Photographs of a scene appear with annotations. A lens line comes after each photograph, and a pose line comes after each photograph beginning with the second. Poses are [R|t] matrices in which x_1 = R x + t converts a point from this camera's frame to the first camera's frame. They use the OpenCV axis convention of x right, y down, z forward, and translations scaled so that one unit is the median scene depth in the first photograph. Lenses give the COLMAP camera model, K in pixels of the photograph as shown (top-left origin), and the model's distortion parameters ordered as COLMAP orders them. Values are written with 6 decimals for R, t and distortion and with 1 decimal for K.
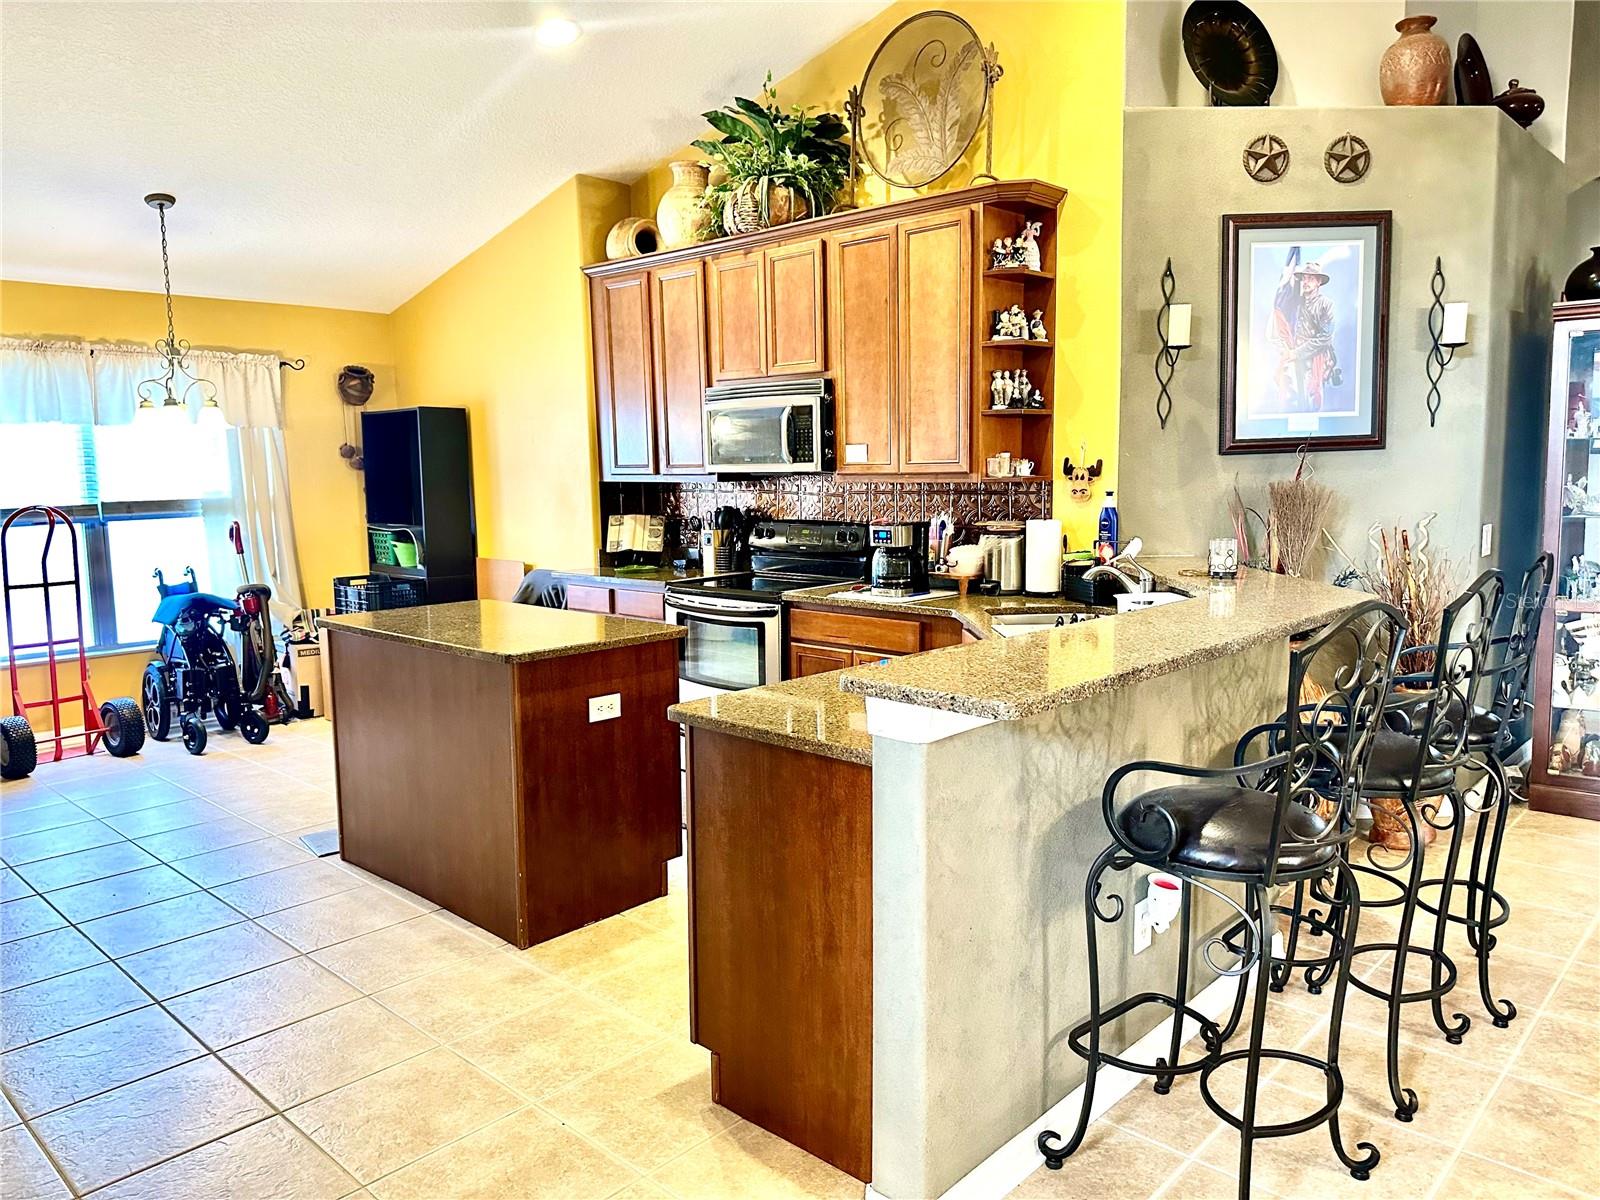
lens RADIAL K [[1134.8, 0, 805.0], [0, 1134.8, 595.0], [0, 0, 1]] dist [0.064814, -0.072611]
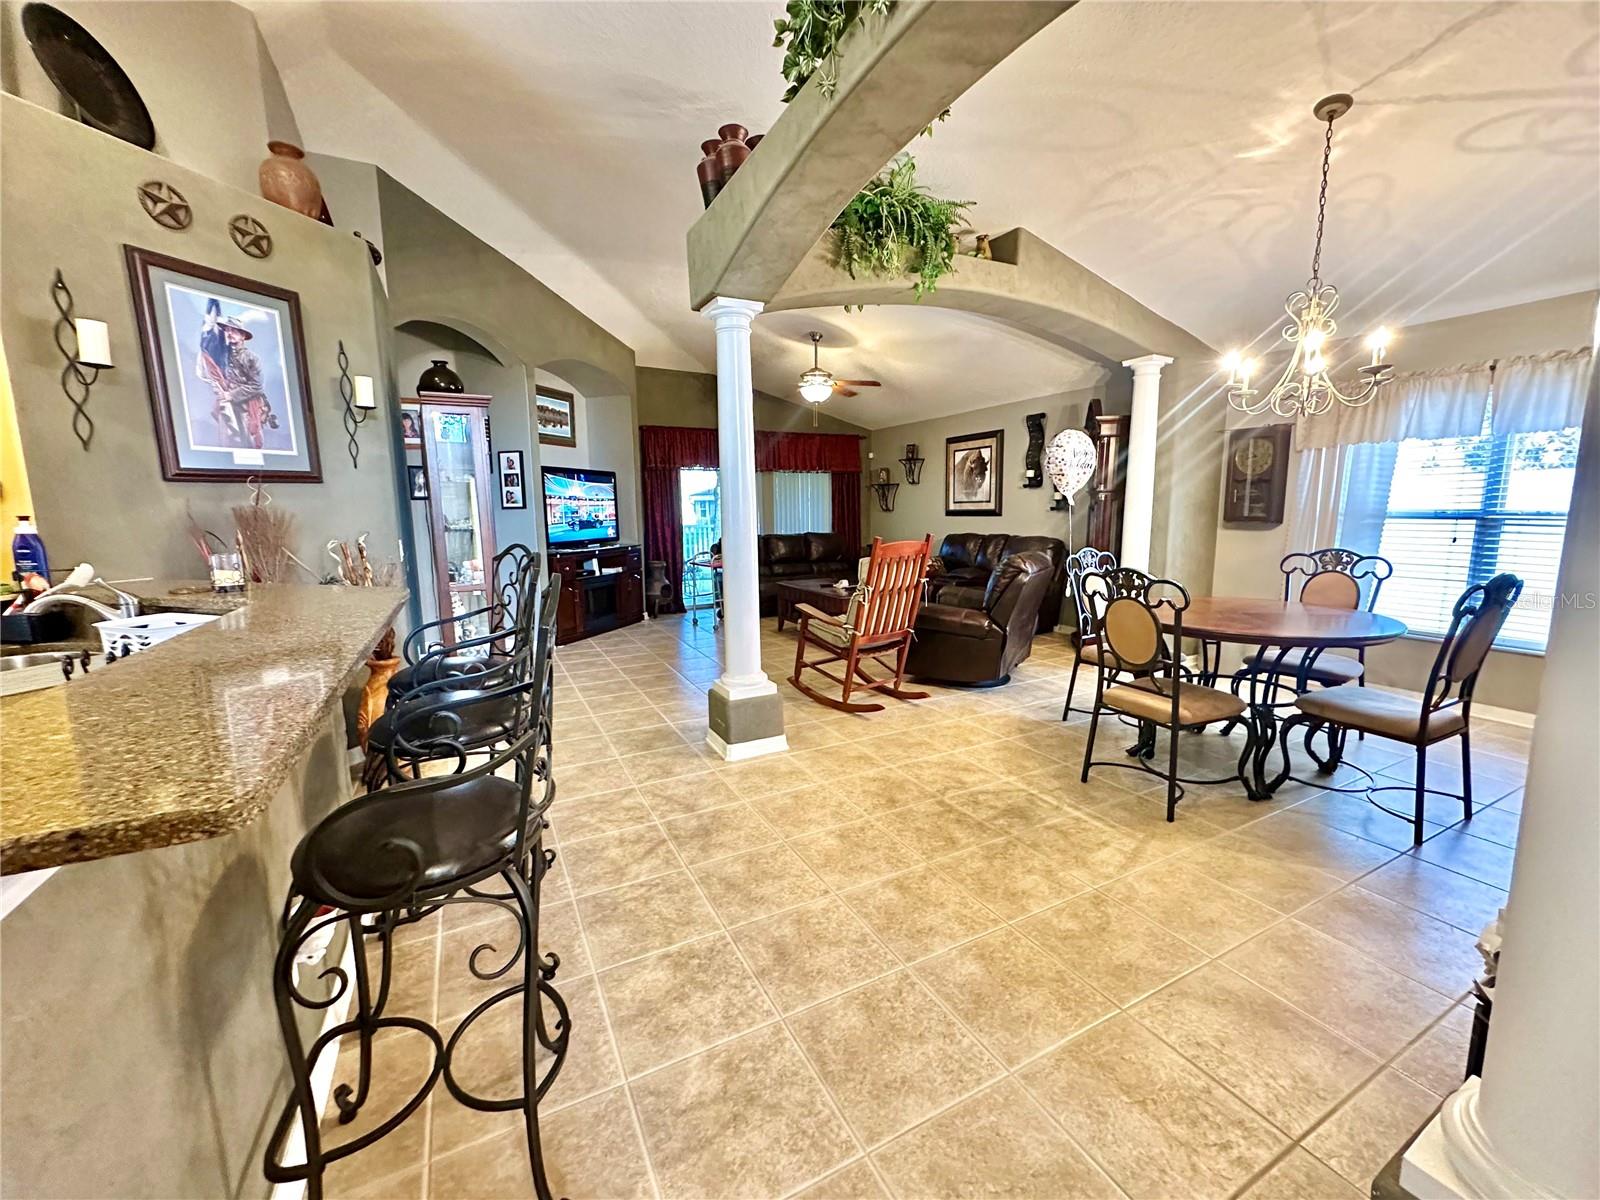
lens RADIAL K [[646.9, 0, 797.0], [0, 646.9, 600.9], [0, 0, 1]] dist [-0.000764, -0.000126]
pose [[0.341033, -0.122396, 0.932049, -0.005099], [0.119082, 0.989125, 0.086319, 0.003499], [-0.932478, 0.081552, 0.351900, 0.266689]]
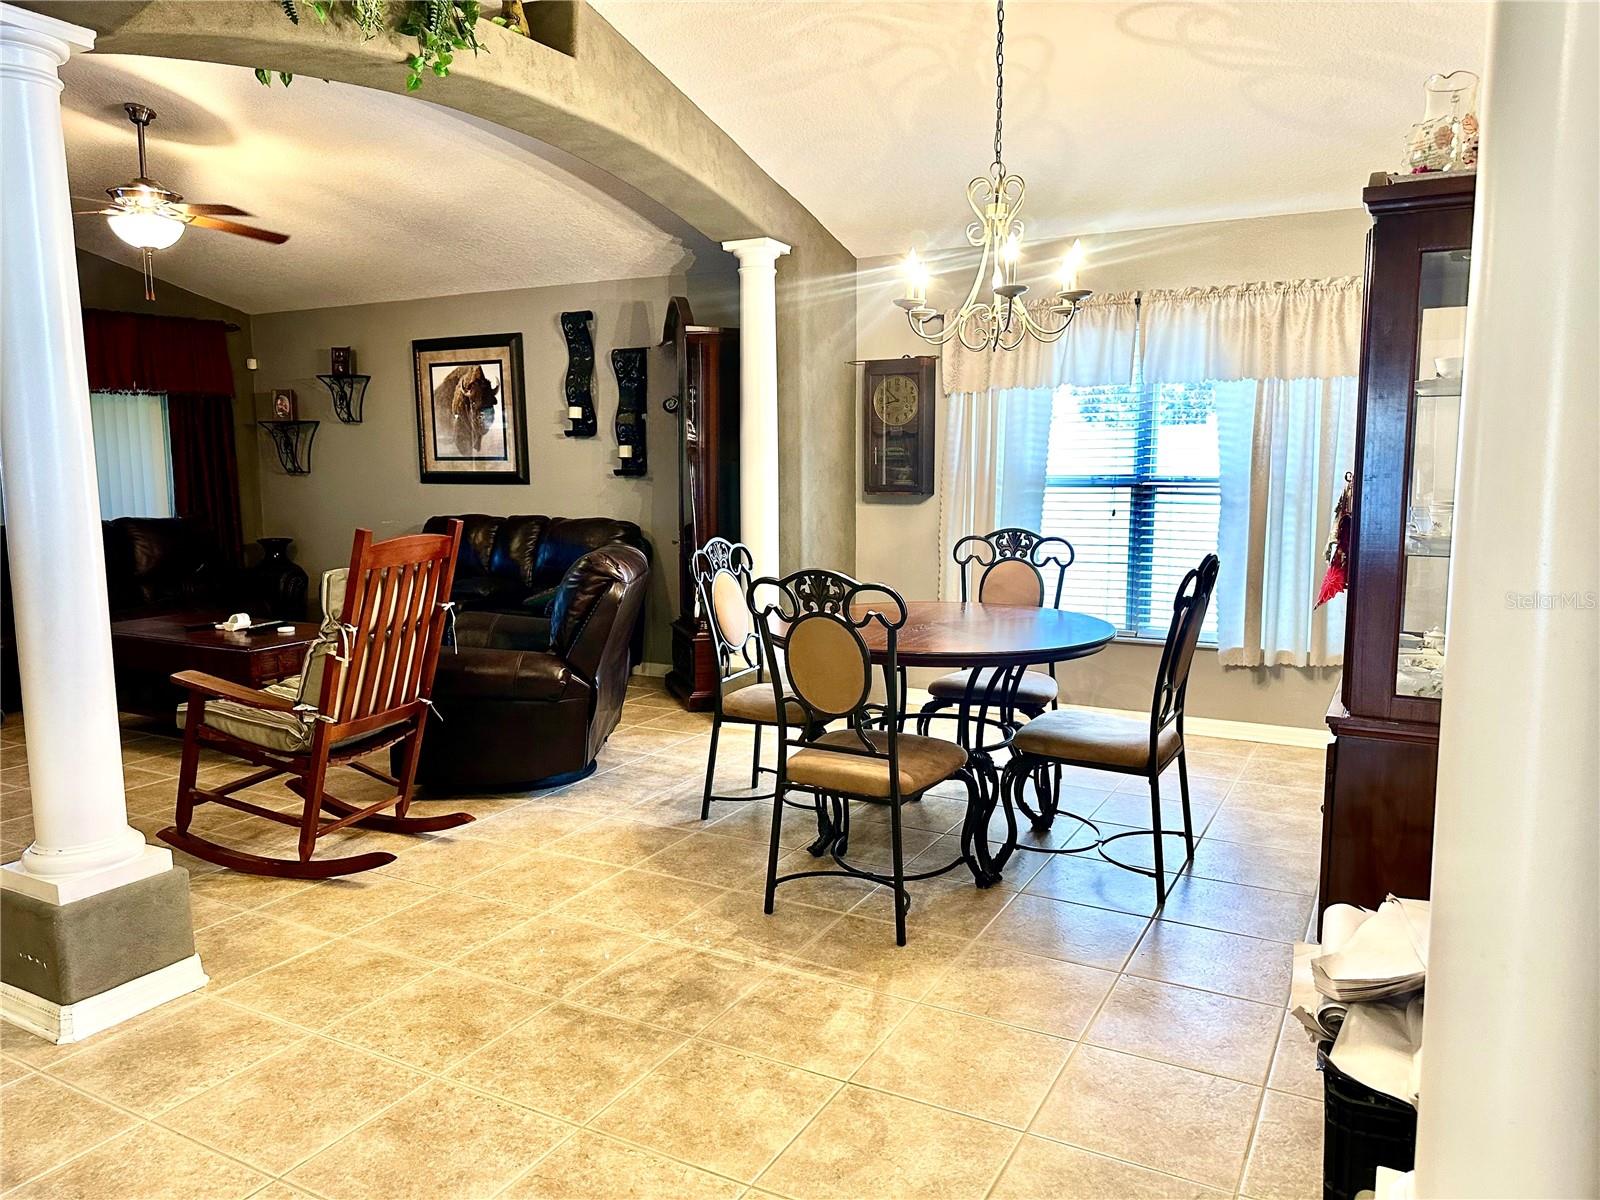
lens RADIAL K [[1134.8, 0, 810.8], [0, 1134.8, 599.8], [0, 0, 1]] dist [0.064814, -0.072611]
pose [[-0.247903, -0.101967, 0.963404, 0.004031], [0.126056, 0.982596, 0.136434, -0.015077], [-0.960549, 0.155265, -0.230735, 0.359382]]
